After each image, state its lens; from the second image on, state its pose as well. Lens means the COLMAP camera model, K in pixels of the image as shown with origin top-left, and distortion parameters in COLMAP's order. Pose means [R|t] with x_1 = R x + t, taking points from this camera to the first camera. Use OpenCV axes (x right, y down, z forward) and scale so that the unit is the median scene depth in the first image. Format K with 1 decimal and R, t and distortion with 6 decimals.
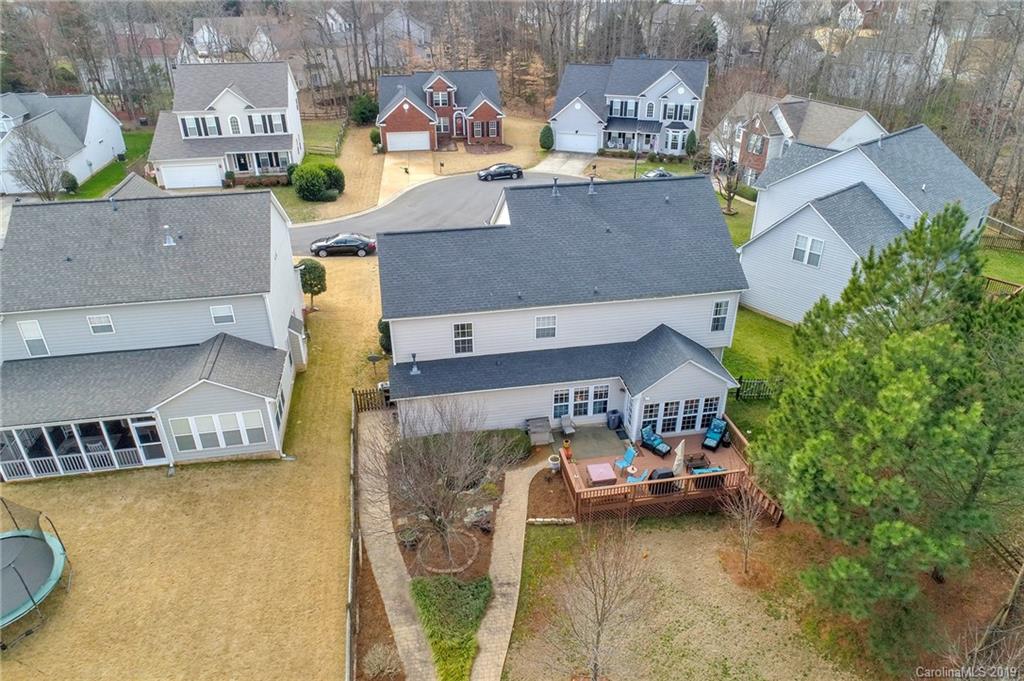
lens RADIAL K [[682.7, 0, 513.5], [0, 682.7, 345.9], [0, 0, 1]] dist [-0.002271, 0.002468]
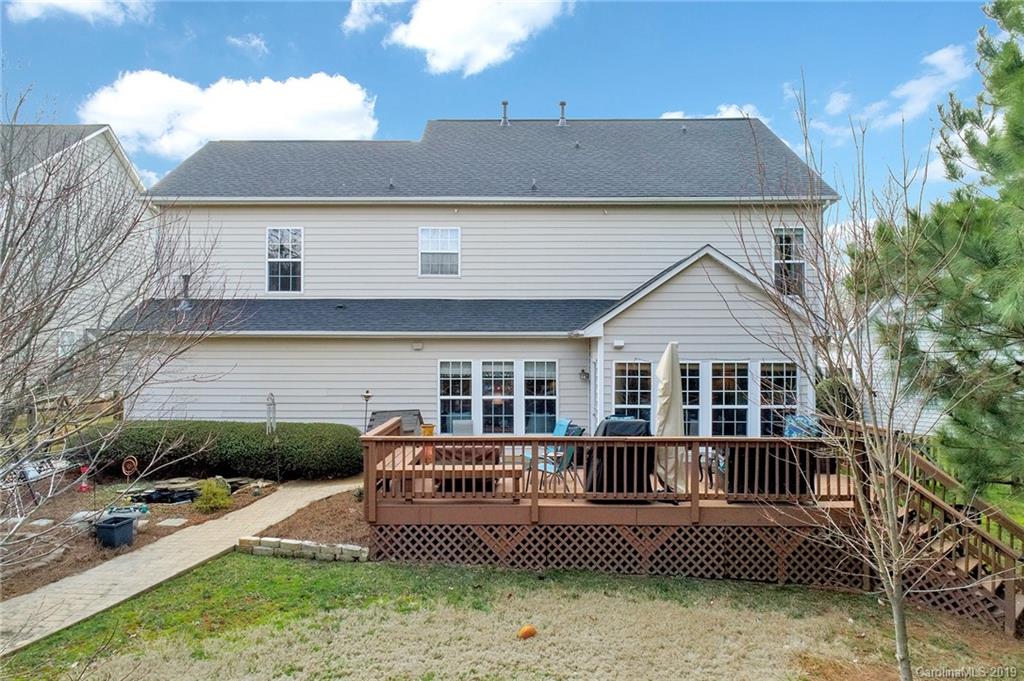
lens RADIAL K [[682.7, 0, 505.4], [0, 682.7, 345.2], [0, 0, 1]] dist [-0.002271, 0.002468]
pose [[0.980940, 0.002528, -0.194296, 0.201281], [-0.097541, 0.871215, -0.481114, 0.286301], [0.168058, 0.490895, 0.854856, 0.582833]]
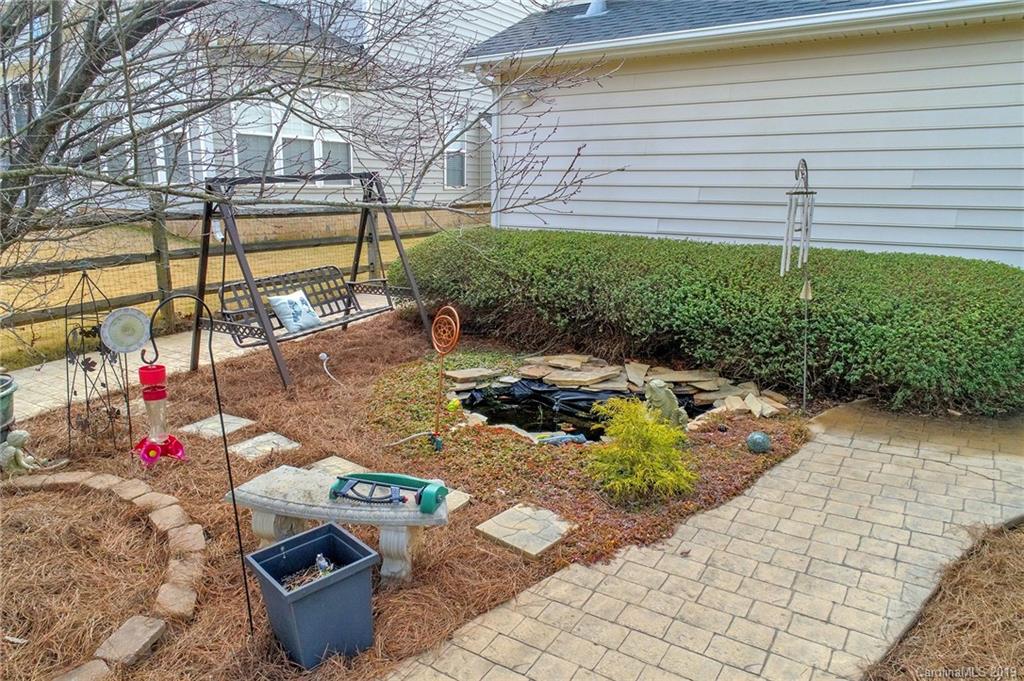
lens RADIAL K [[682.7, 0, 508.9], [0, 682.7, 341.3], [0, 0, 1]] dist [-0.002271, 0.002468]
pose [[0.715297, 0.162201, -0.679736, 0.036217], [-0.345421, 0.927621, -0.142140, 0.201887], [0.607483, 0.336467, 0.719552, 0.804612]]
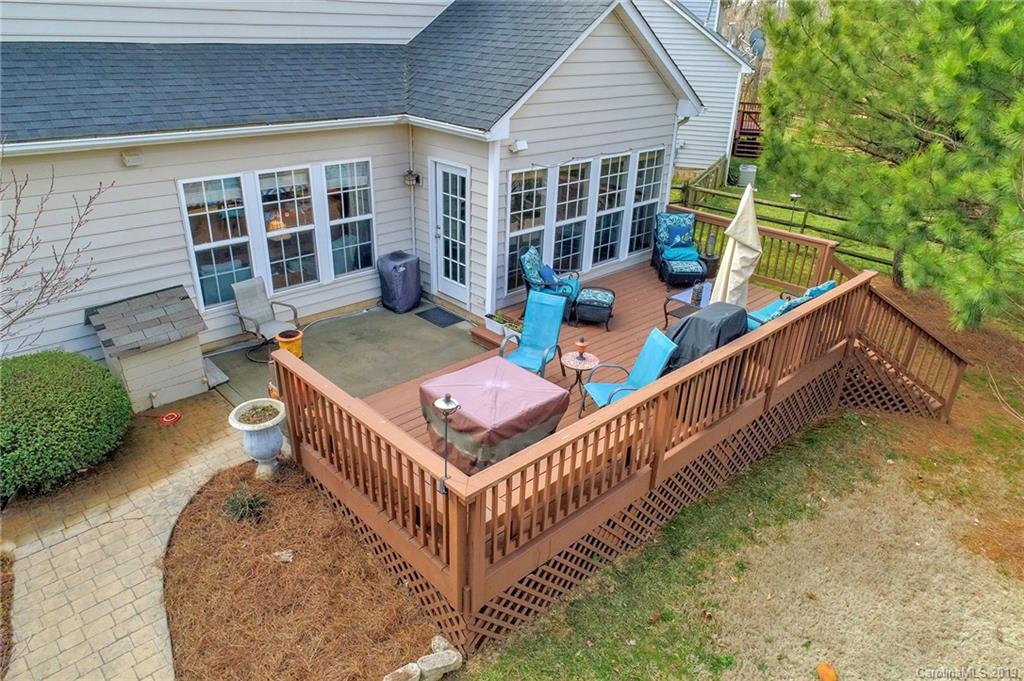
lens RADIAL K [[682.7, 0, 504.5], [0, 682.7, 346.6], [0, 0, 1]] dist [-0.002271, 0.002468]
pose [[0.840853, -0.207461, 0.499926, 0.019582], [0.233926, 0.972203, 0.009995, 0.152118], [-0.488103, 0.108541, 0.866011, 0.719948]]
